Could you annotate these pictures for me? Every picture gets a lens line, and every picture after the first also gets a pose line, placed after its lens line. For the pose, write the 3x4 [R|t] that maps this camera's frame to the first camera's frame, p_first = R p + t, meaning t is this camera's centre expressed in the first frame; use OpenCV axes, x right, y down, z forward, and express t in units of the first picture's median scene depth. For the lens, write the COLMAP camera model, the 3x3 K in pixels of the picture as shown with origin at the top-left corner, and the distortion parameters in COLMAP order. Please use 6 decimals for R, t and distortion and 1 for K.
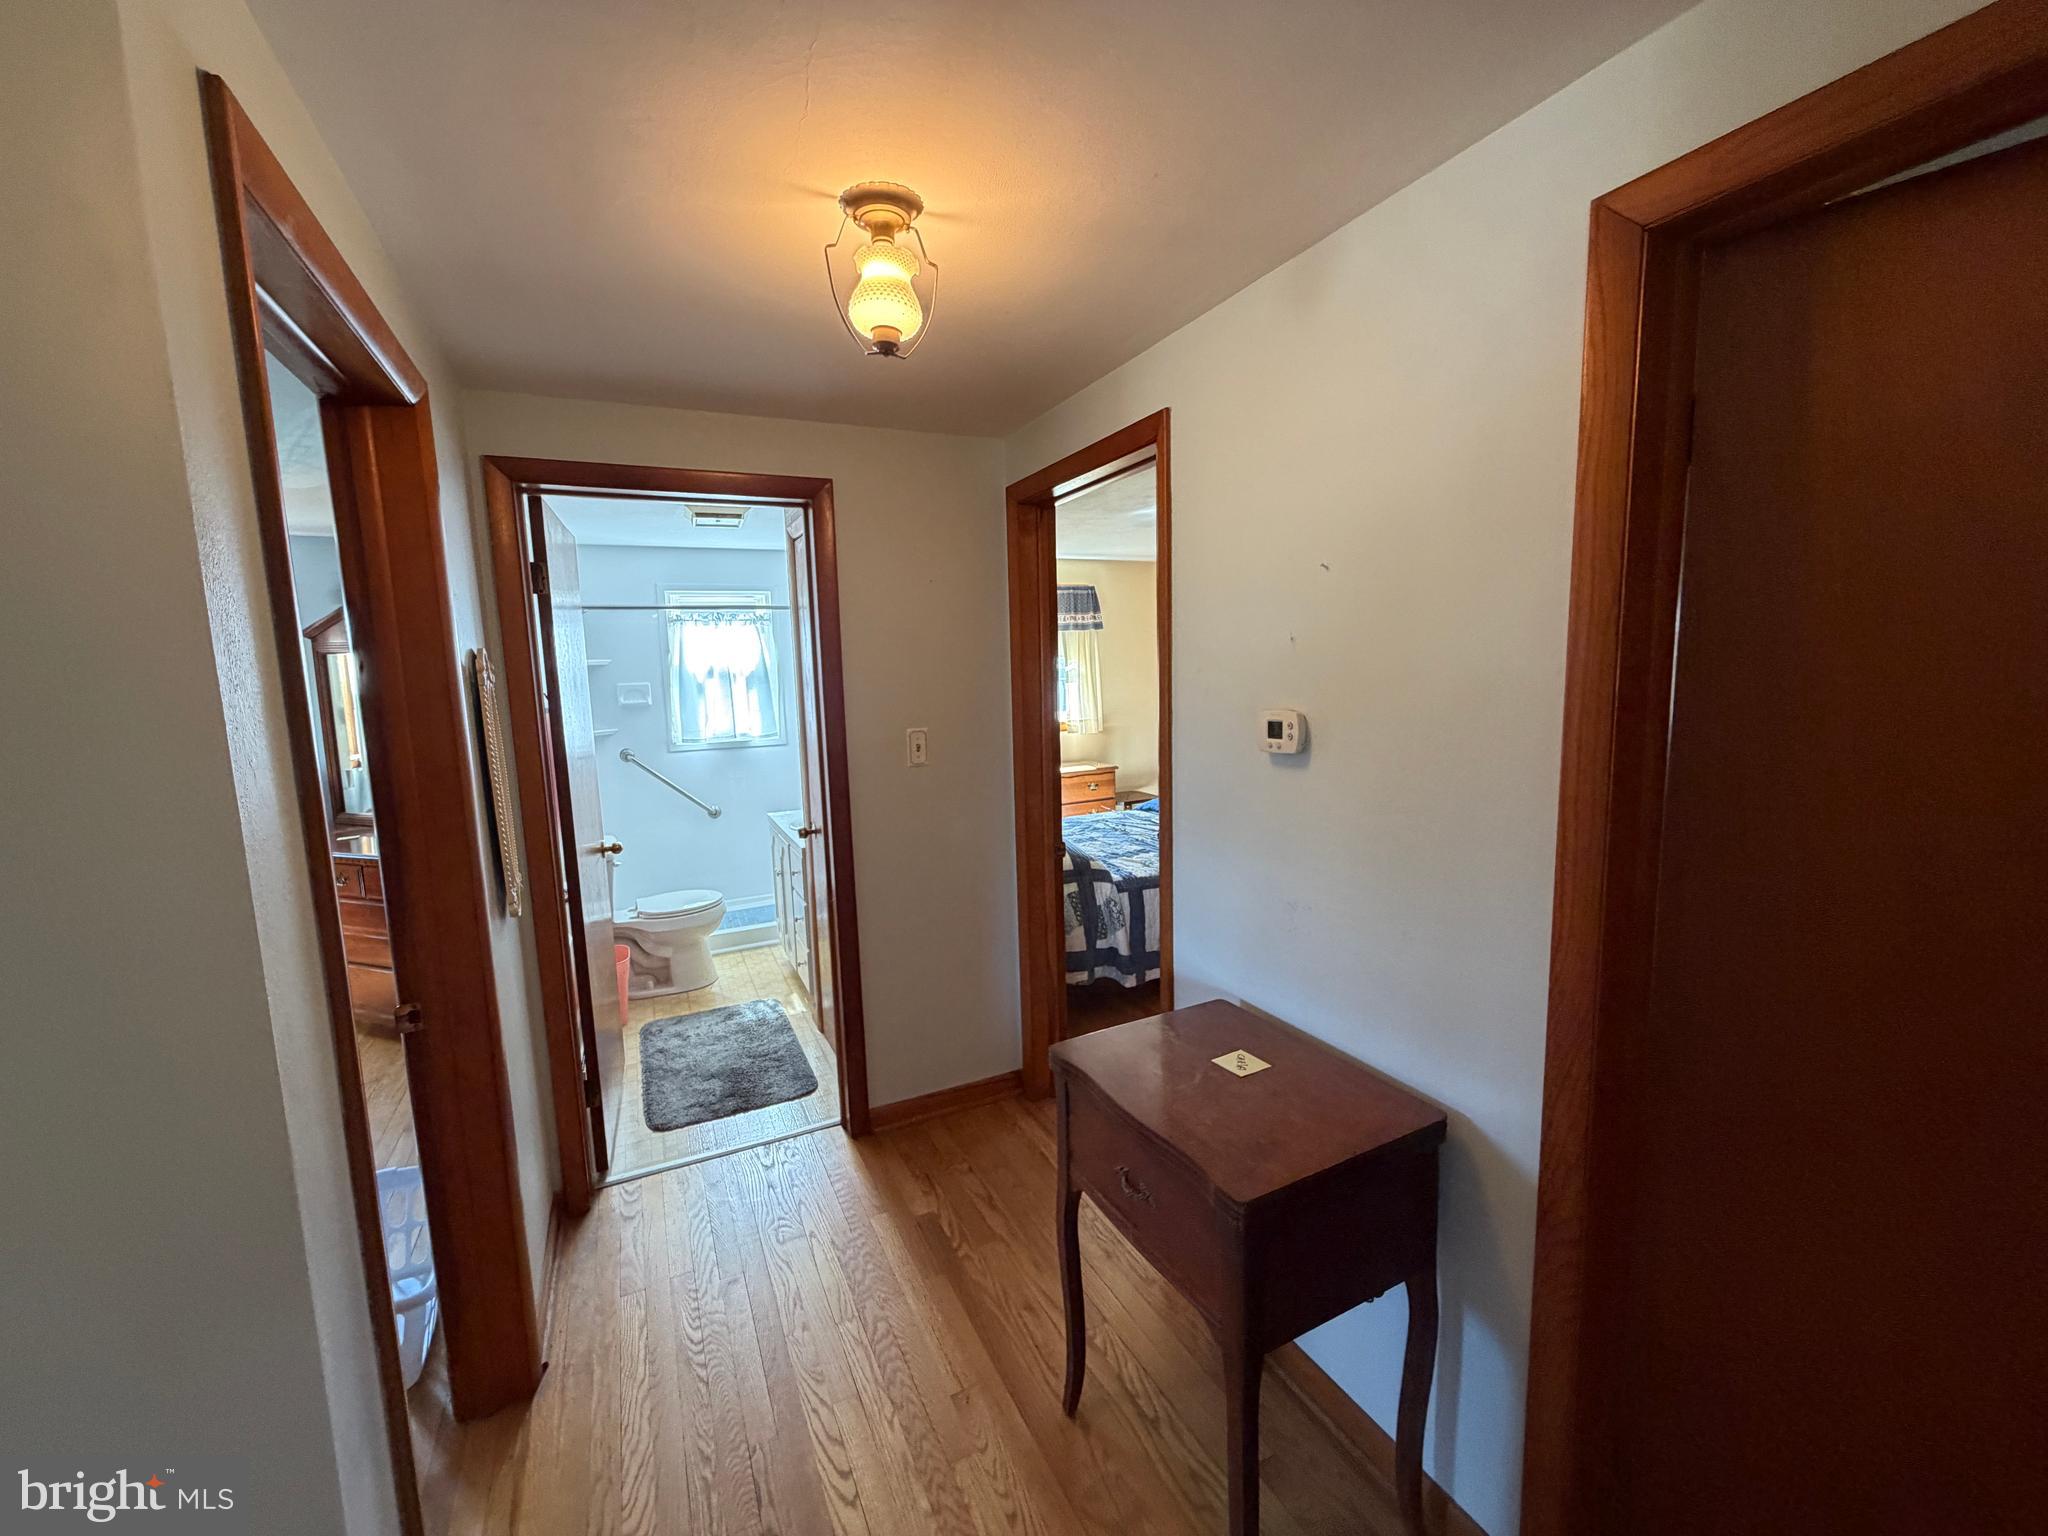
lens RADIAL K [[816.9, 0, 1016.7], [0, 816.9, 769.6], [0, 0, 1]] dist [0.001090, 0.000145]
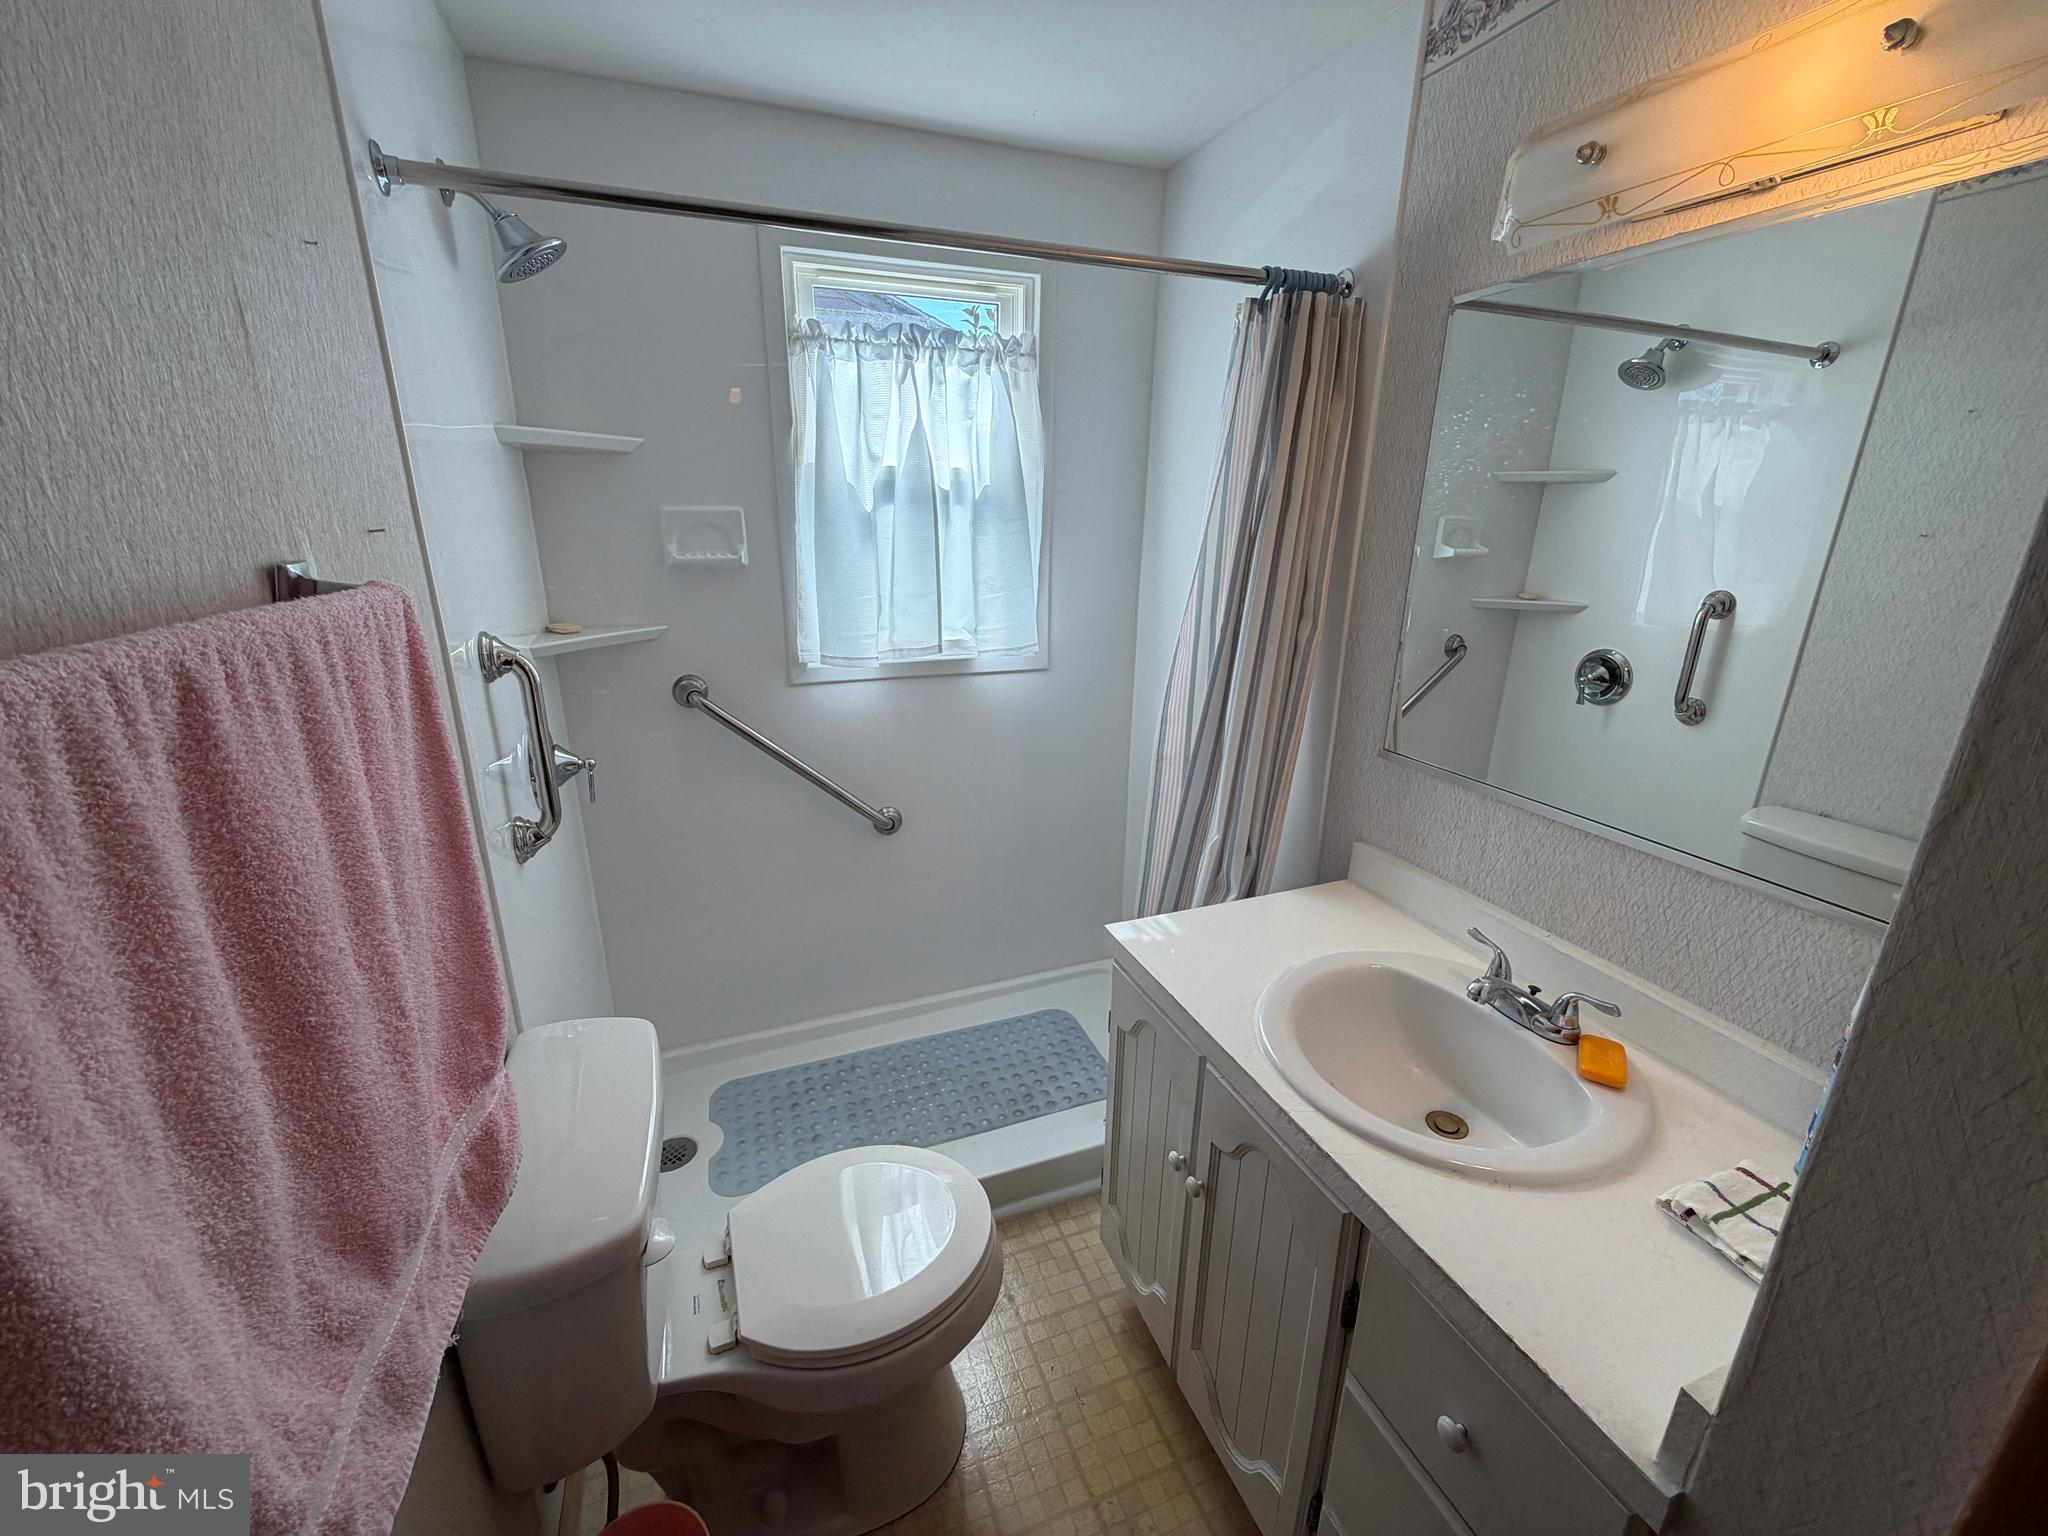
lens RADIAL K [[816.9, 0, 1017.8], [0, 816.9, 767.4], [0, 0, 1]] dist [0.001090, 0.000145]
pose [[0.996644, 0.055219, -0.060424, -0.276322], [-0.043925, 0.983687, 0.174444, -0.055492], [0.069071, -0.171204, 0.982811, 0.580827]]
